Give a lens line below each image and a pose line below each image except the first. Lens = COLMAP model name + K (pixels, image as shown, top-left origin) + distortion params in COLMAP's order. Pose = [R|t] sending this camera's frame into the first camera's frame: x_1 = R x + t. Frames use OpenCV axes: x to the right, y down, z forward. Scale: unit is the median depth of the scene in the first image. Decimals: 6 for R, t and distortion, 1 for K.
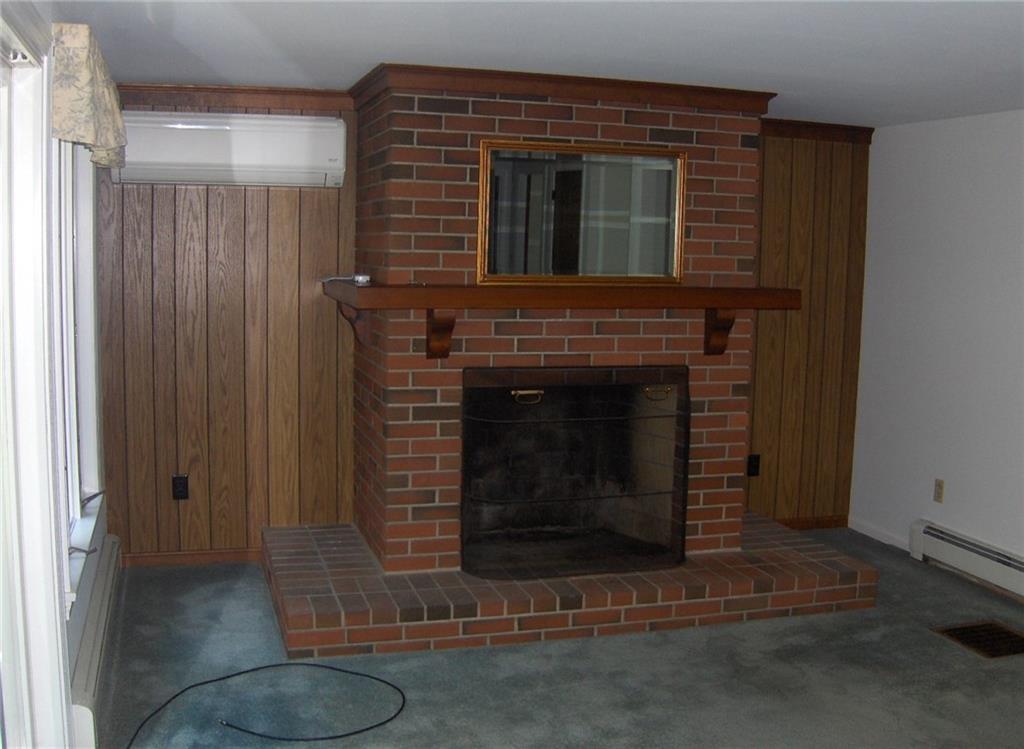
lens RADIAL K [[1130.3, 0, 508.6], [0, 1130.3, 375.9], [0, 0, 1]] dist [-0.172052, 0.000000]
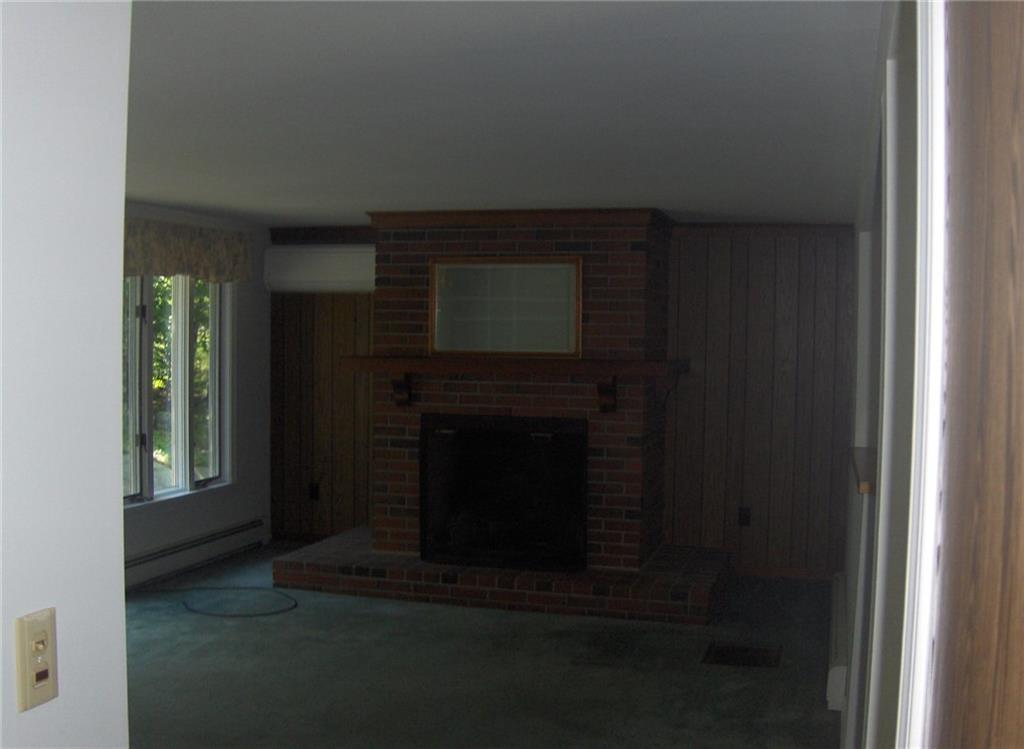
lens RADIAL K [[1130.3, 0, 510.3], [0, 1130.3, 379.4], [0, 0, 1]] dist [-0.172052, 0.000000]
pose [[0.836275, 0.012913, -0.548158, 0.831161], [-0.059750, 0.995915, -0.067694, 0.039626], [0.545045, 0.089363, 0.833631, -0.152143]]
